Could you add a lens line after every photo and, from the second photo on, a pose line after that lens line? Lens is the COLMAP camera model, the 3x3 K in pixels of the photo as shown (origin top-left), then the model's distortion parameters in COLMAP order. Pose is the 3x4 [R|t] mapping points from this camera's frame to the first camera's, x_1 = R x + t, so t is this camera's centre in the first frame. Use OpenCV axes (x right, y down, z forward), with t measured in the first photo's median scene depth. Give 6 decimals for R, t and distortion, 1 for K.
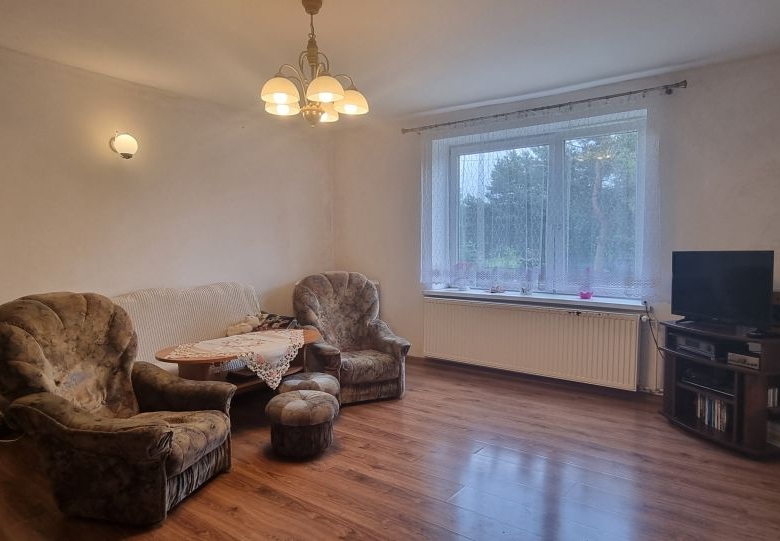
lens RADIAL K [[491.5, 0, 391.9], [0, 491.5, 275.7], [0, 0, 1]] dist [-0.002247, -0.000775]
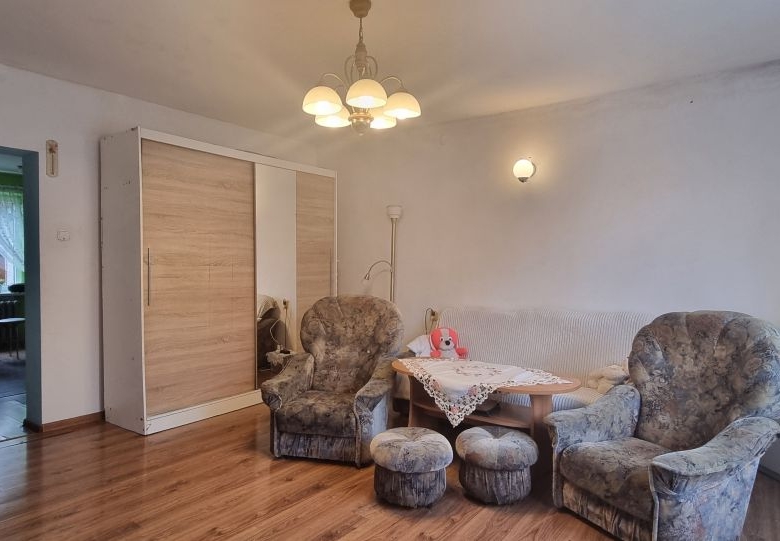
lens RADIAL K [[491.5, 0, 391.9], [0, 491.5, 275.7], [0, 0, 1]] dist [-0.002247, -0.000775]
pose [[0.013149, 0.028067, -0.999520, 0.749250], [-0.070849, 0.997120, 0.027067, -0.065020], [0.997400, 0.070459, 0.015100, 1.023840]]
